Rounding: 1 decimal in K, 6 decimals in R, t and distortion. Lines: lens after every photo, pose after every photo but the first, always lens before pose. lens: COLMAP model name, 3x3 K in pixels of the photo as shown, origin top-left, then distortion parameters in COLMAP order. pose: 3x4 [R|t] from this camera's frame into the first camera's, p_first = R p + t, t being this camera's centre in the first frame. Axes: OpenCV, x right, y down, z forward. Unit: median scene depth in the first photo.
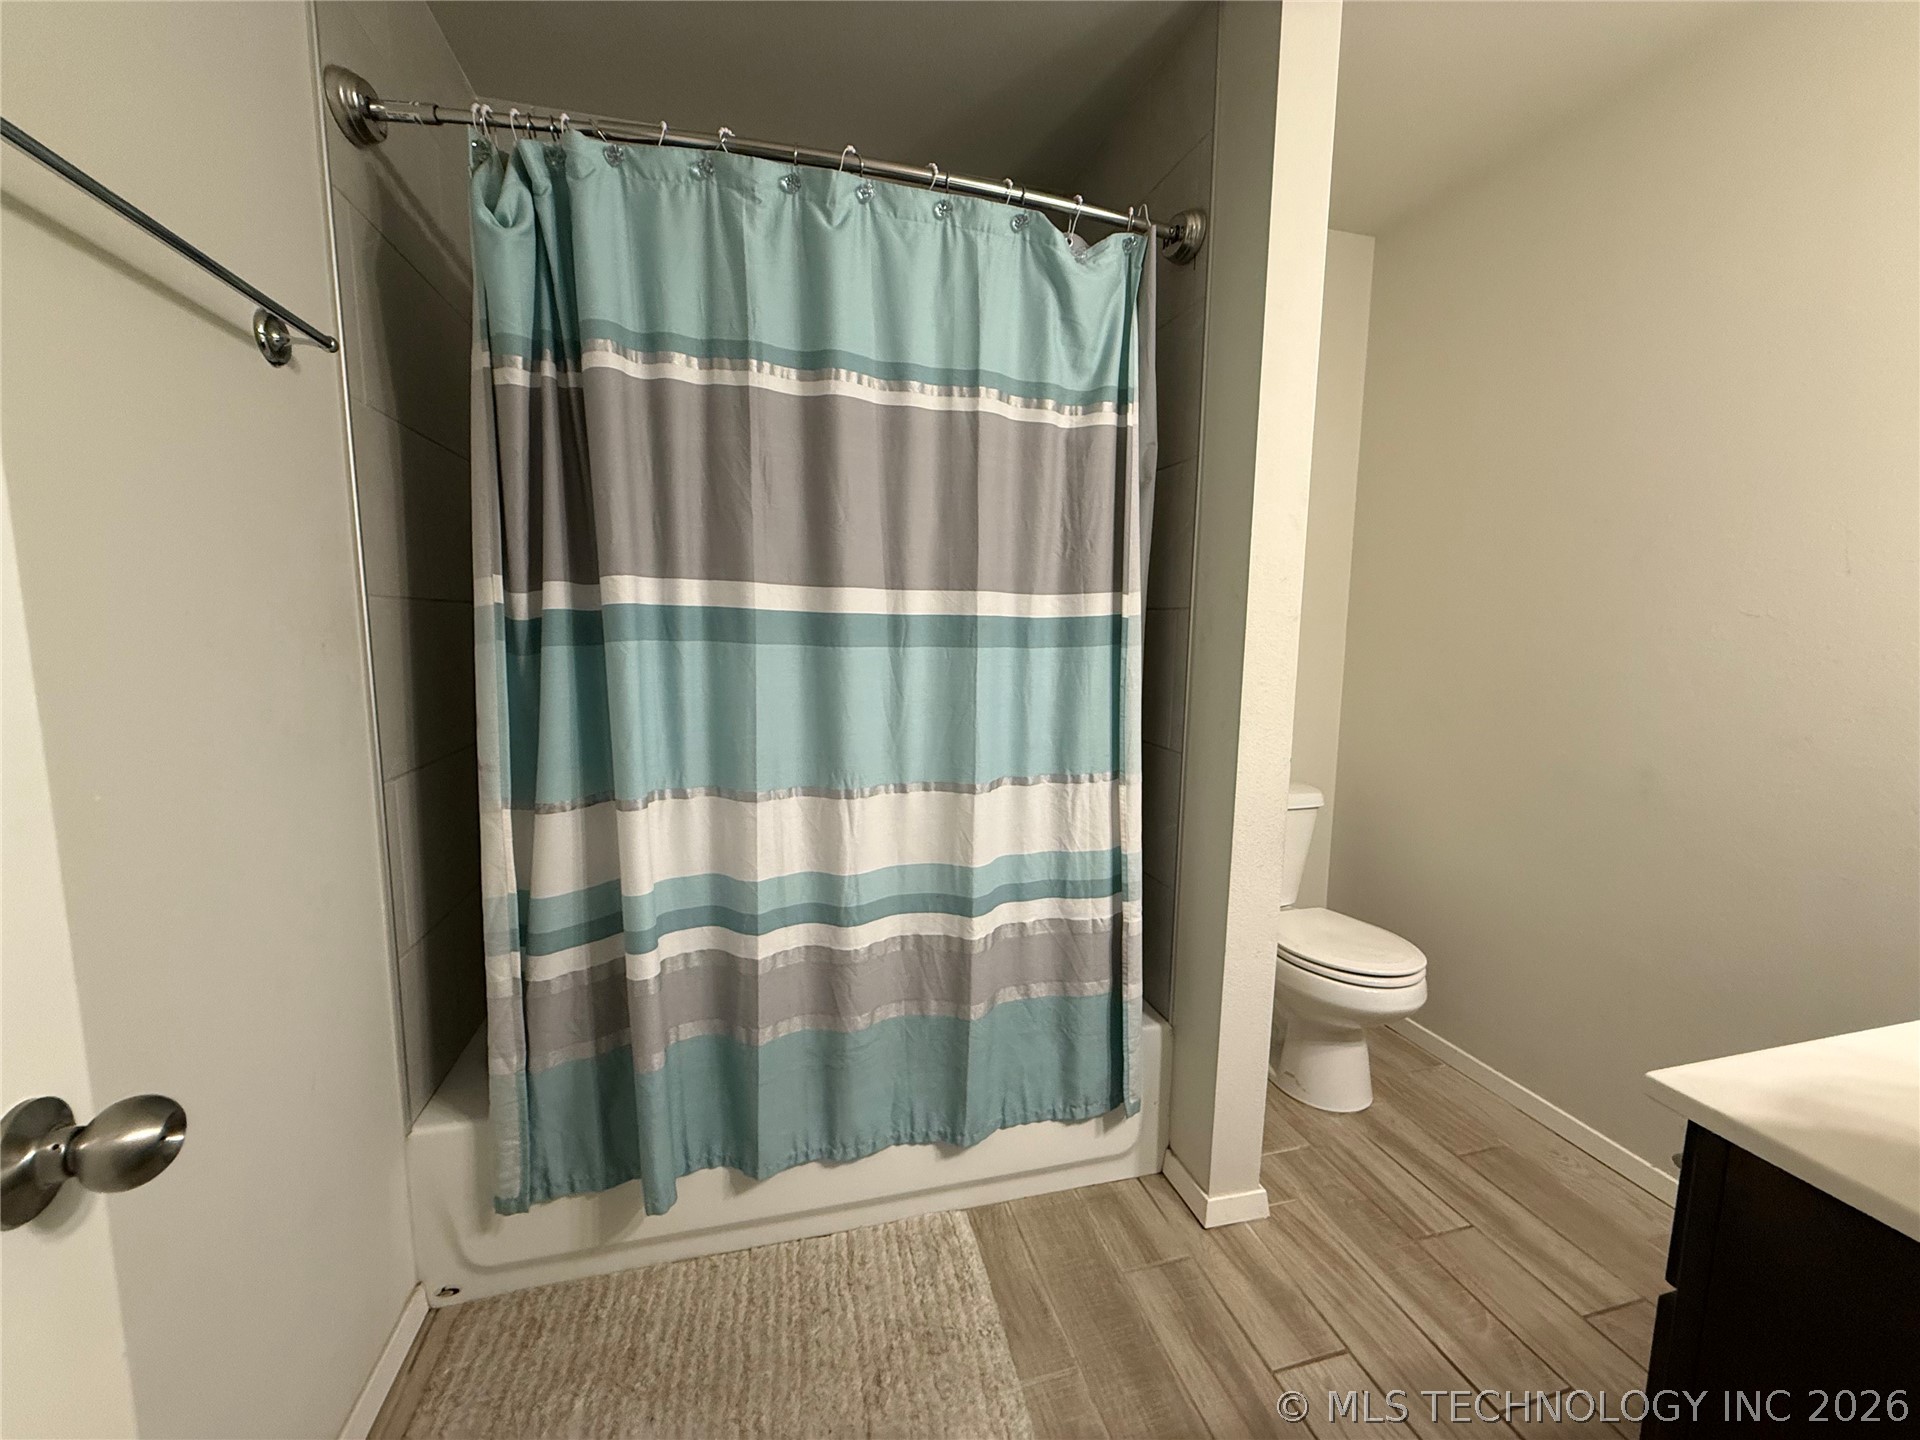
lens RADIAL K [[762.5, 0, 950.7], [0, 762.5, 718.7], [0, 0, 1]] dist [-0.000239, -0.000185]
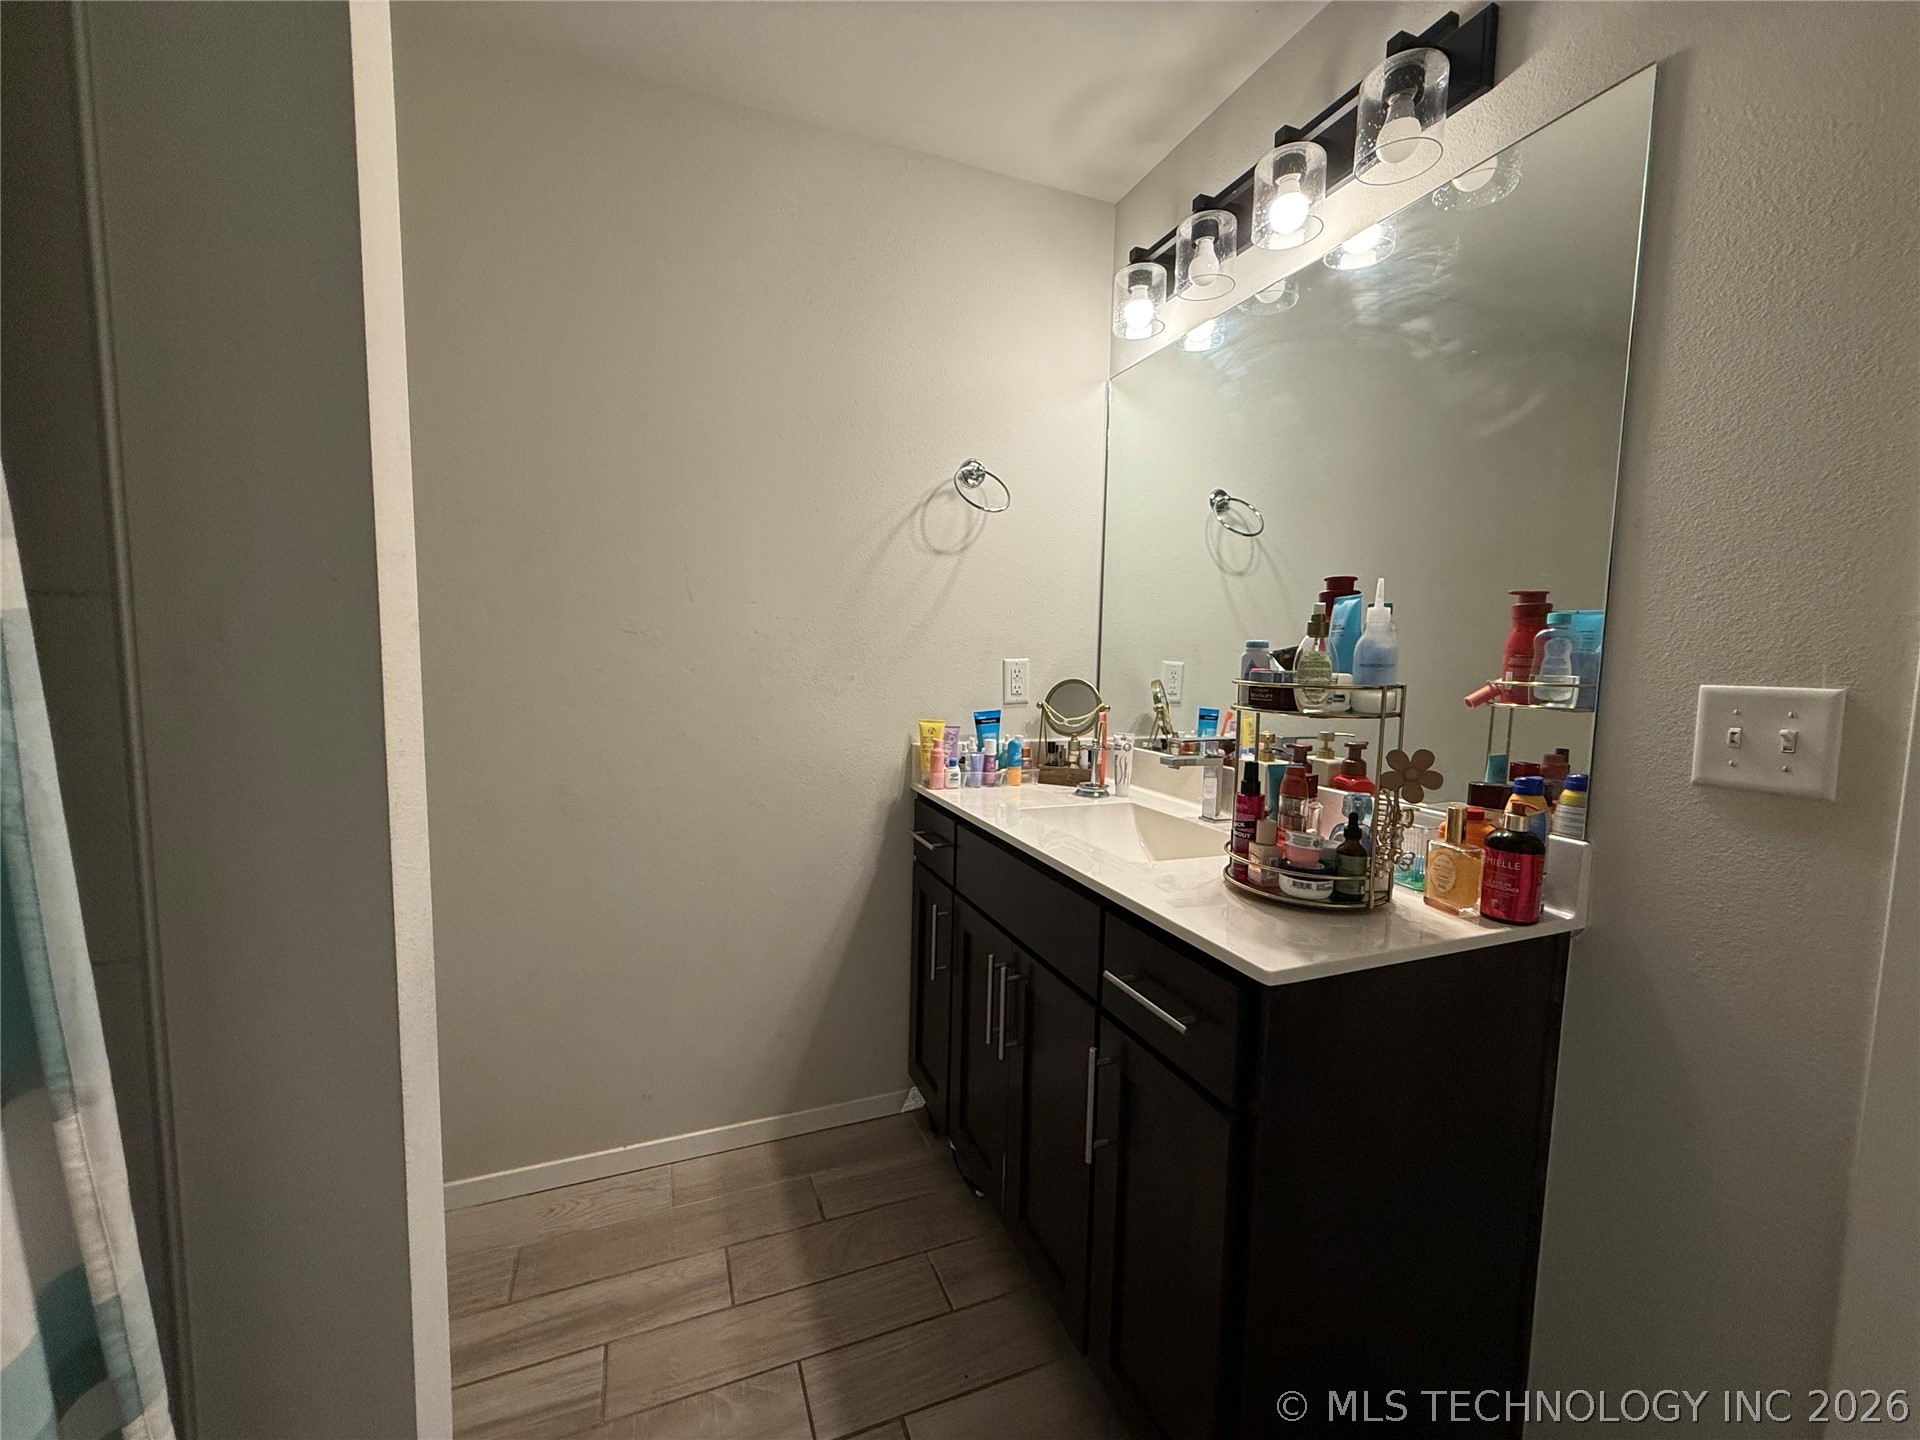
lens RADIAL K [[762.5, 0, 950.7], [0, 762.5, 718.7], [0, 0, 1]] dist [-0.000239, -0.000185]
pose [[-0.123058, -0.099222, 0.987427, -0.136859], [0.104678, 0.988141, 0.112339, -0.083182], [-0.986863, 0.117186, -0.111212, 0.632977]]
